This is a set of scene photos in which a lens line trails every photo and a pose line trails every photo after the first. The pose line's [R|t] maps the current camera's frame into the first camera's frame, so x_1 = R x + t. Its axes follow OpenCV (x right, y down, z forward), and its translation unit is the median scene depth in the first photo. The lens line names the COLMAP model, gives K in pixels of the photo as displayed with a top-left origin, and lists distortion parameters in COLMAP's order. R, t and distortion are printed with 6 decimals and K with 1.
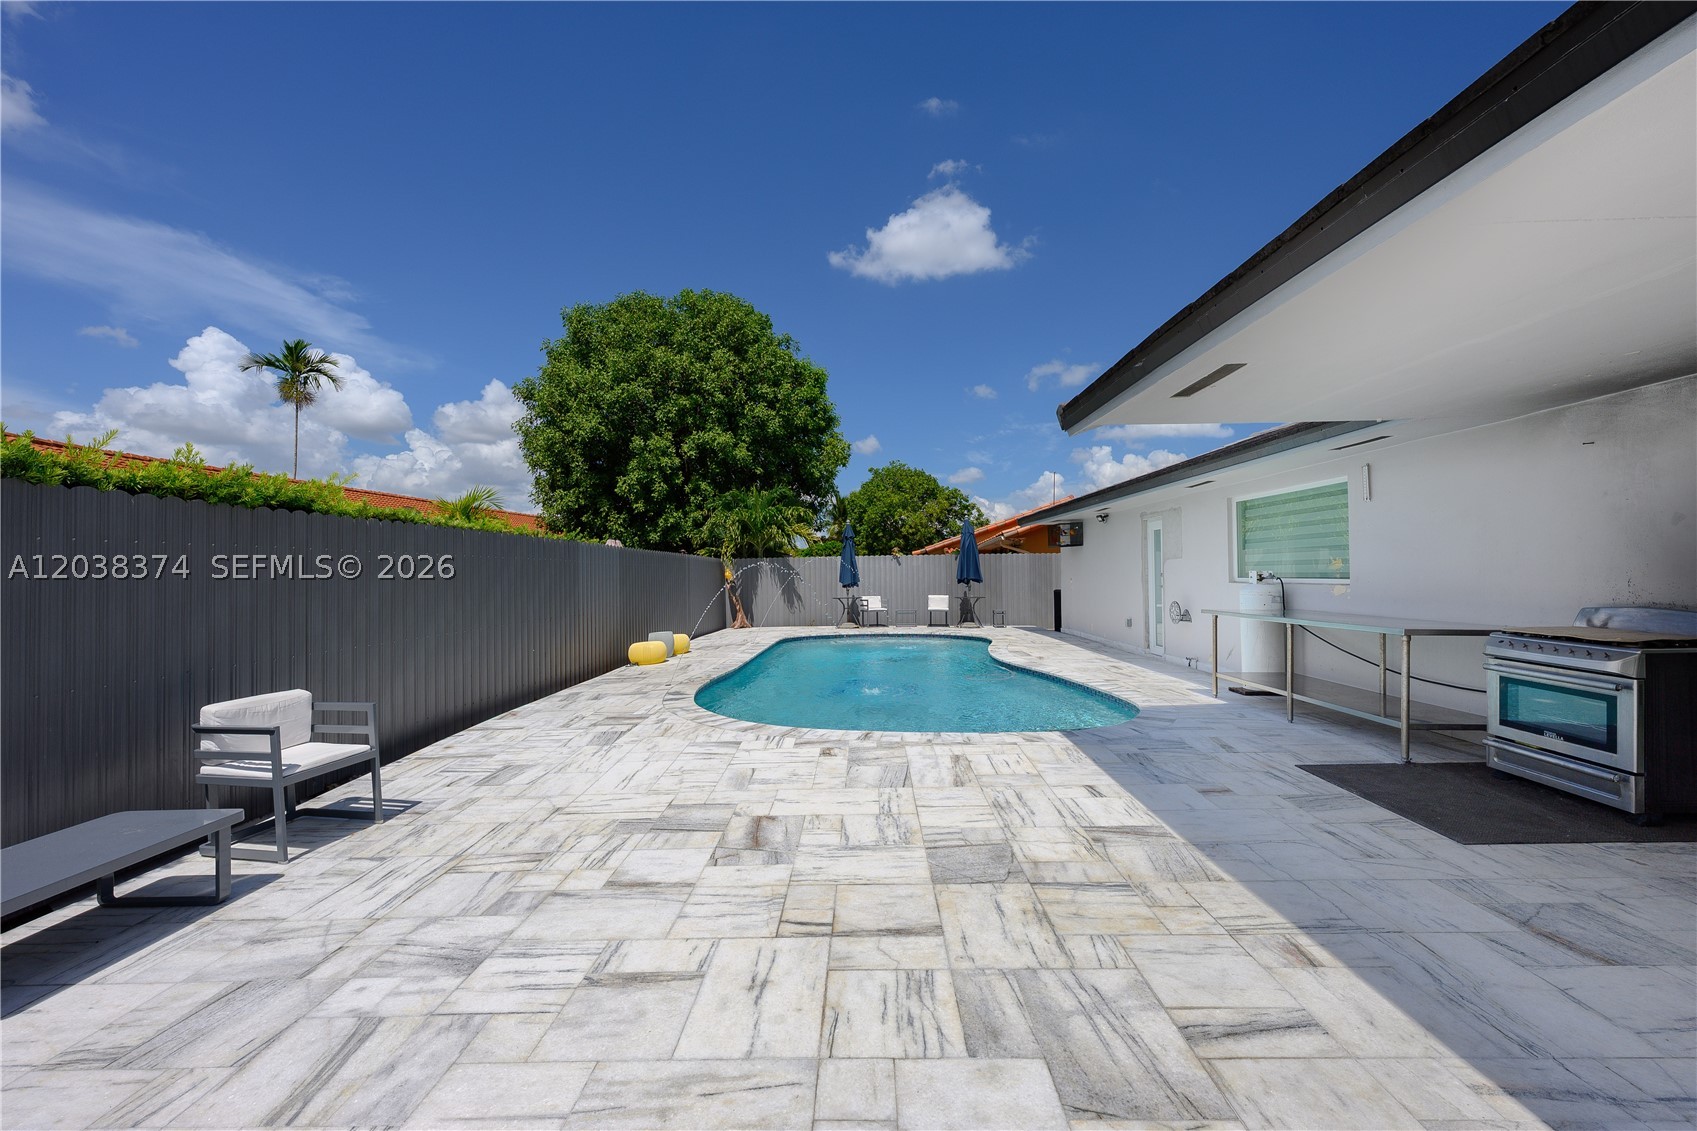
lens RADIAL K [[668.7, 0, 843.6], [0, 668.7, 567.2], [0, 0, 1]] dist [-0.001166, 0.000369]
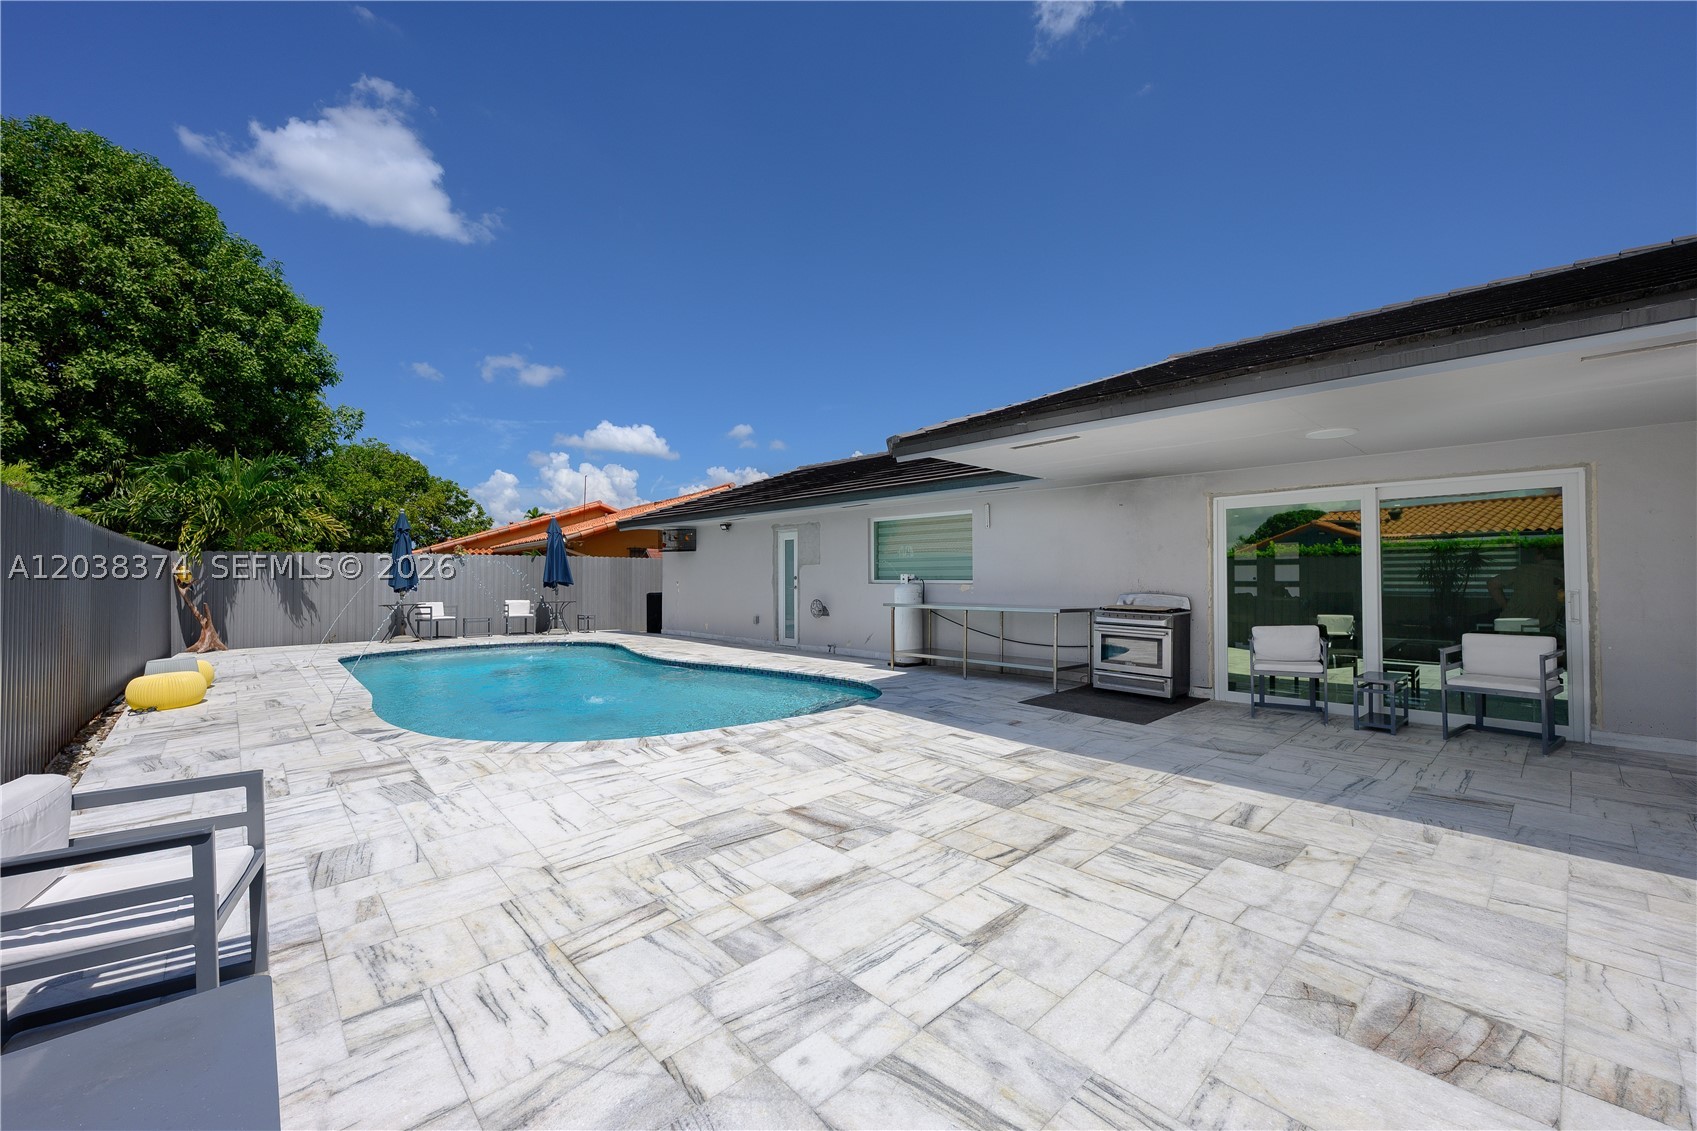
lens RADIAL K [[668.7, 0, 839.7], [0, 668.7, 565.4], [0, 0, 1]] dist [-0.001166, 0.000369]
pose [[0.719509, 0.023401, 0.694088, -0.172916], [-0.013981, 0.999718, -0.019213, 0.006454], [-0.694342, 0.004120, 0.719633, 0.052628]]
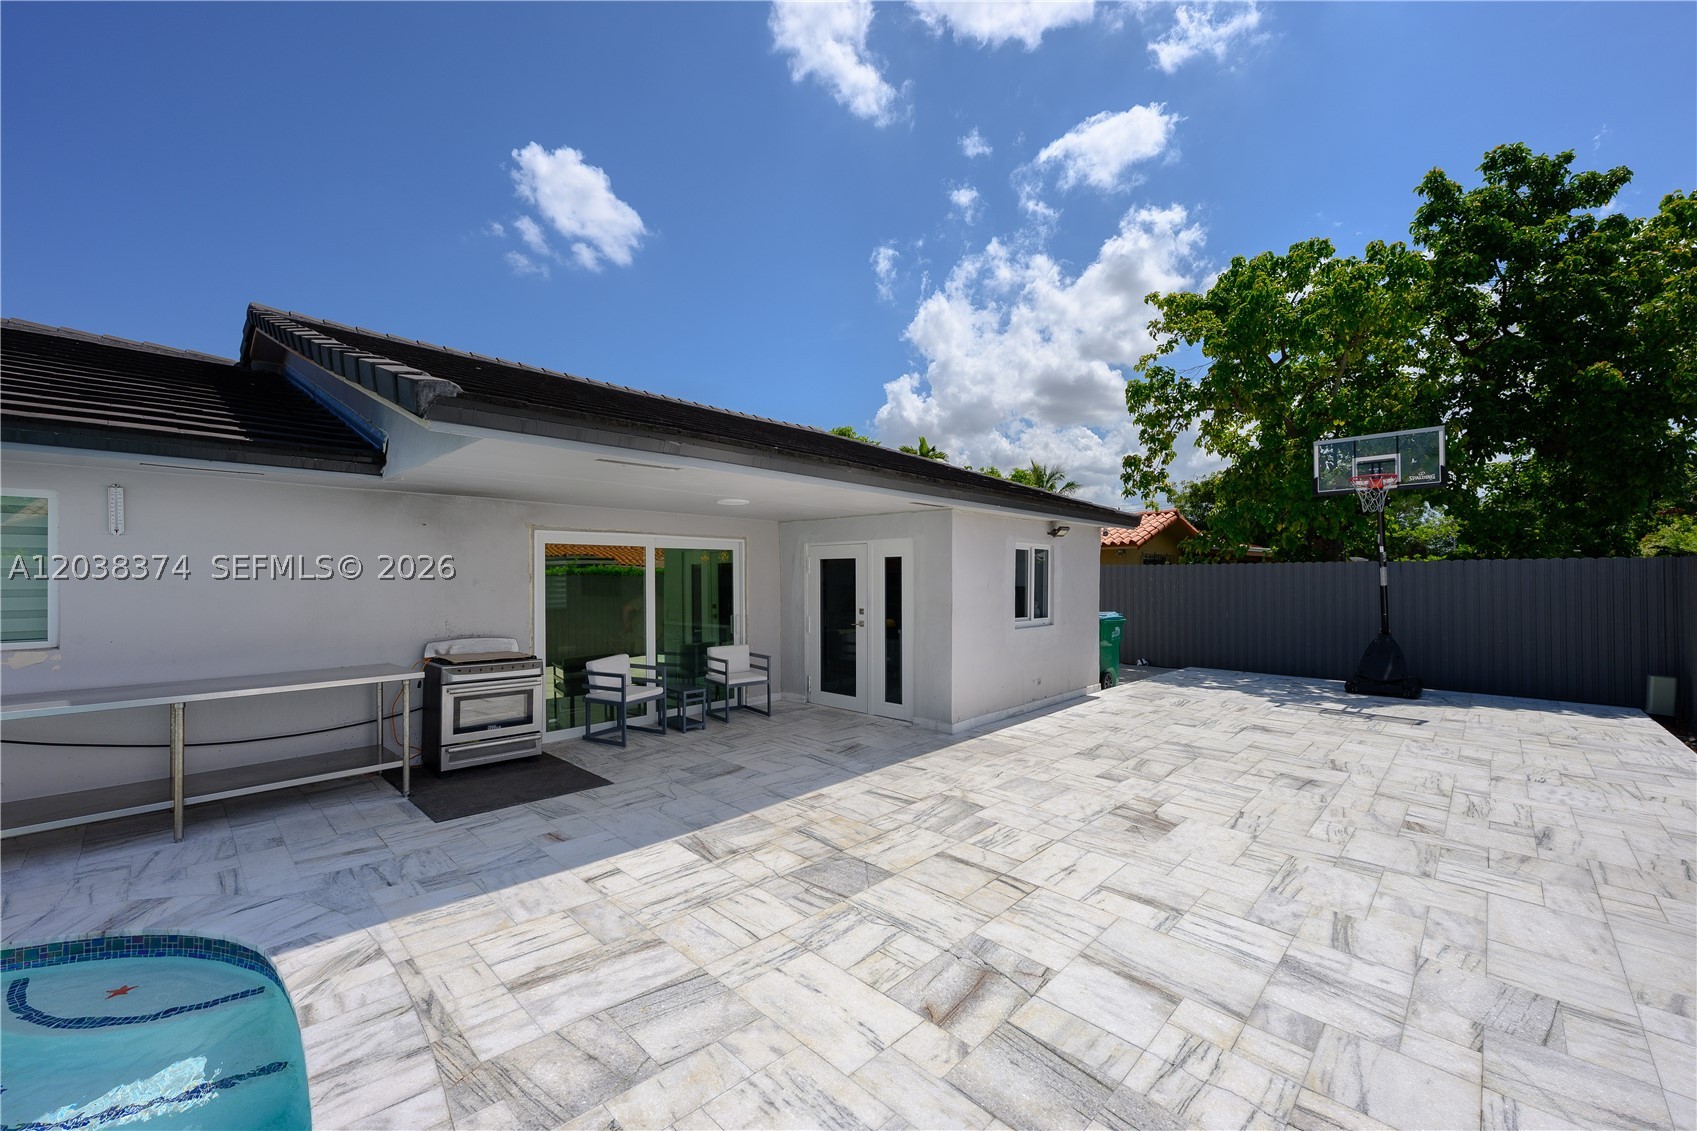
lens RADIAL K [[668.7, 0, 837.7], [0, 668.7, 570.4], [0, 0, 1]] dist [-0.001166, 0.000369]
pose [[-0.735065, 0.023348, 0.677595, -0.113469], [0.007219, 0.999620, -0.026612, -0.011300], [-0.677958, -0.014670, -0.734954, 0.349640]]
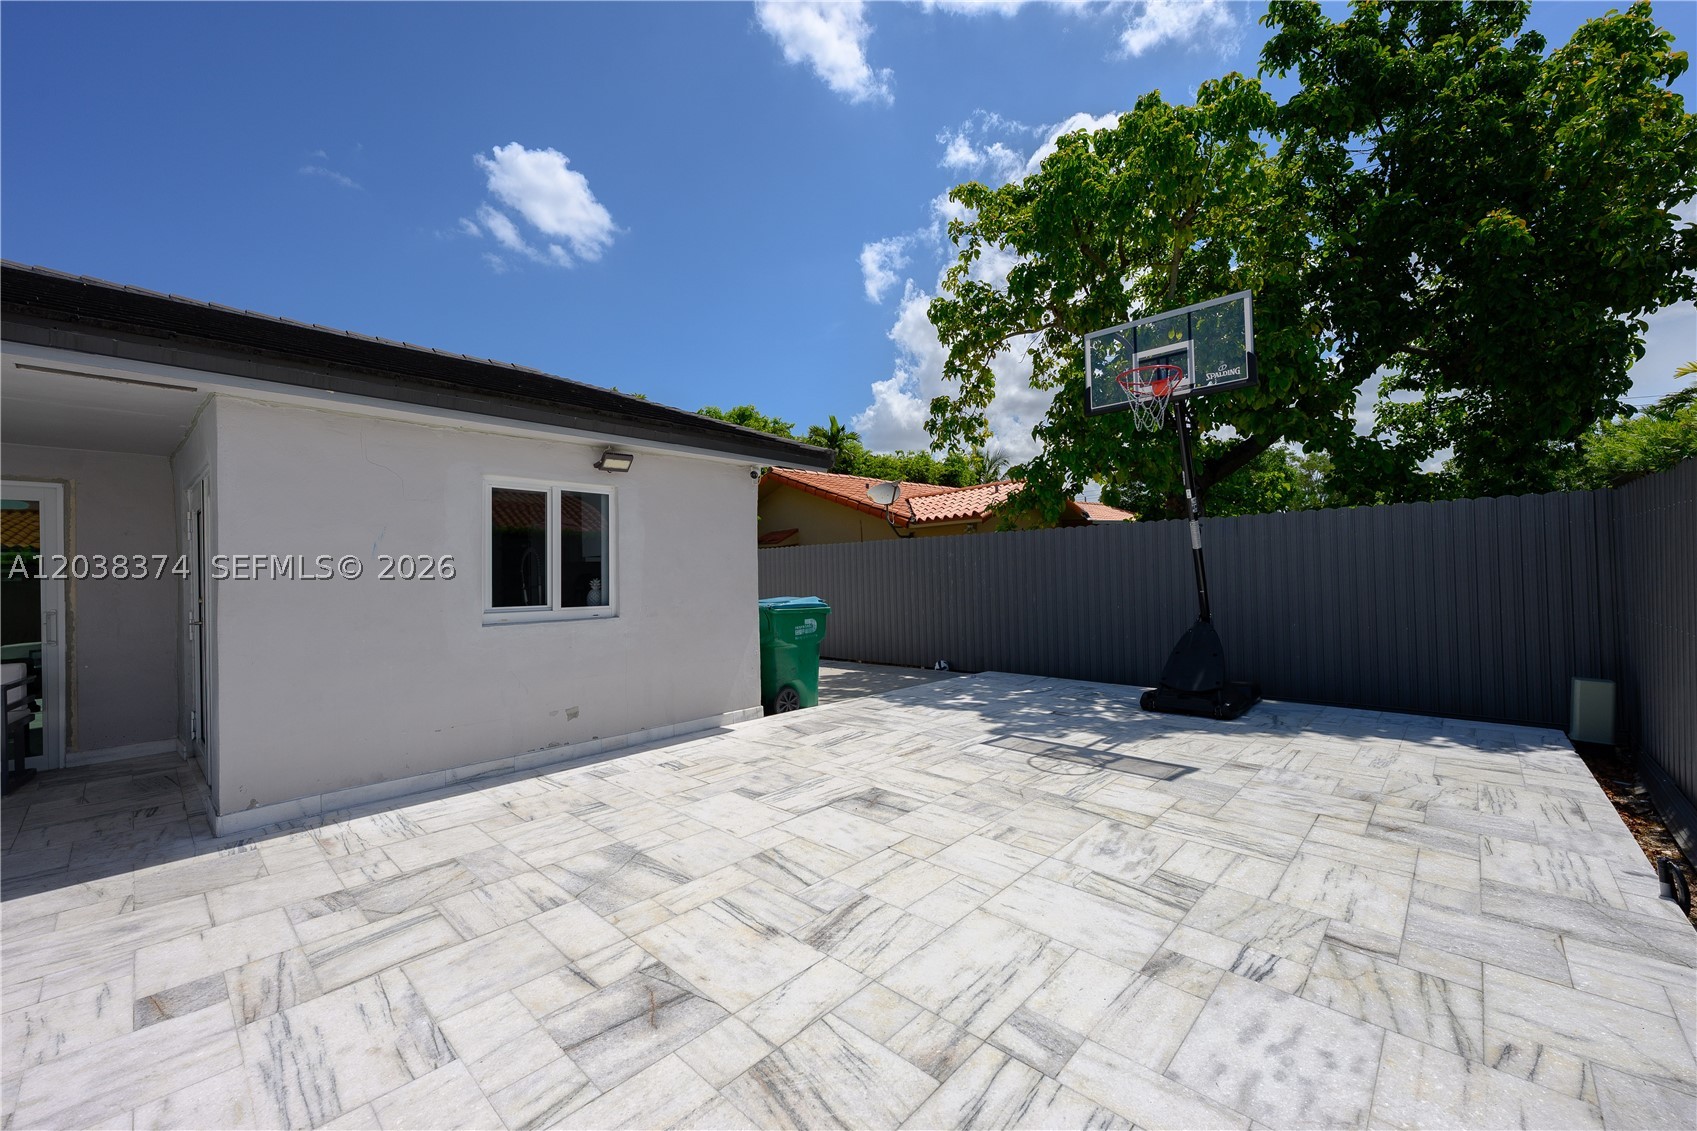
lens RADIAL K [[668.7, 0, 844.2], [0, 668.7, 561.7], [0, 0, 1]] dist [-0.001166, 0.000369]
pose [[-0.749501, 0.045330, 0.660449, -0.172226], [0.028177, 0.998933, -0.036586, 0.006244], [-0.661403, -0.008811, -0.749979, 0.029098]]
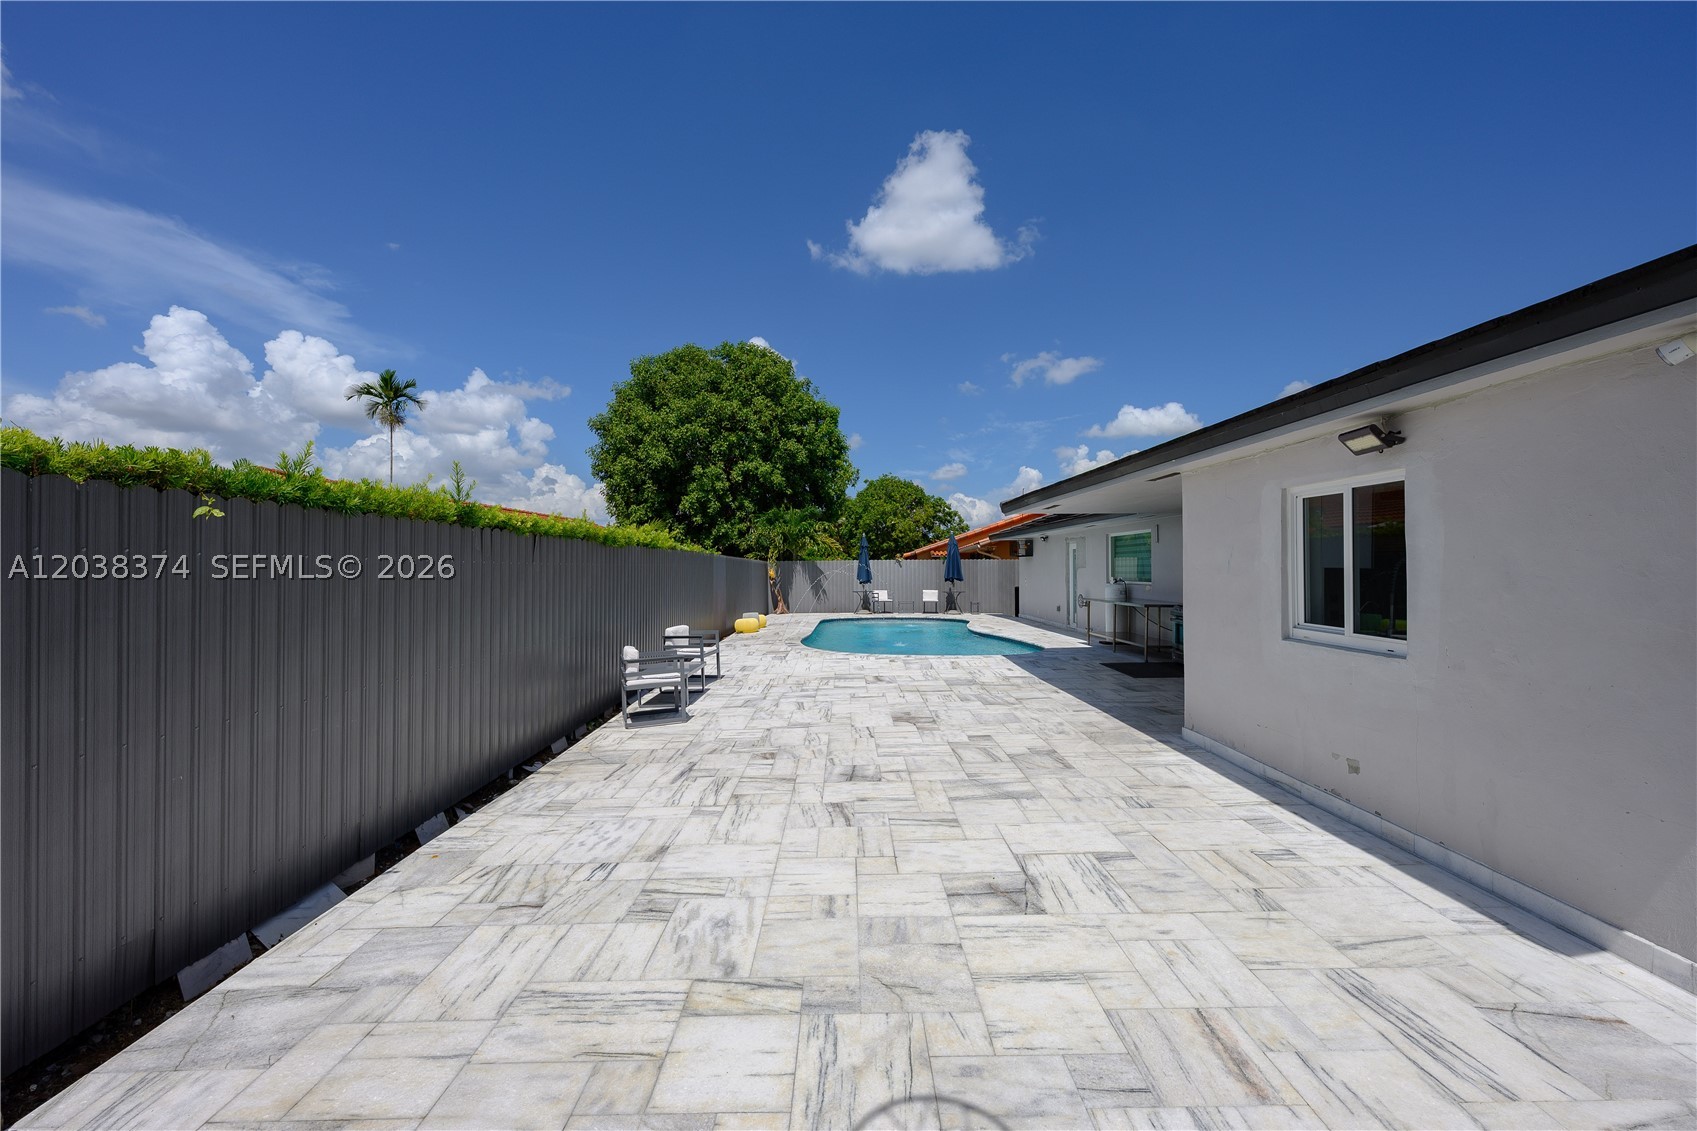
lens RADIAL K [[668.7, 0, 841.0], [0, 668.7, 565.8], [0, 0, 1]] dist [-0.001166, 0.000369]
pose [[0.999626, 0.009281, 0.025741, -0.073037], [-0.009392, 0.999947, 0.004218, -0.011060], [-0.025701, -0.004458, 0.999660, -0.339579]]
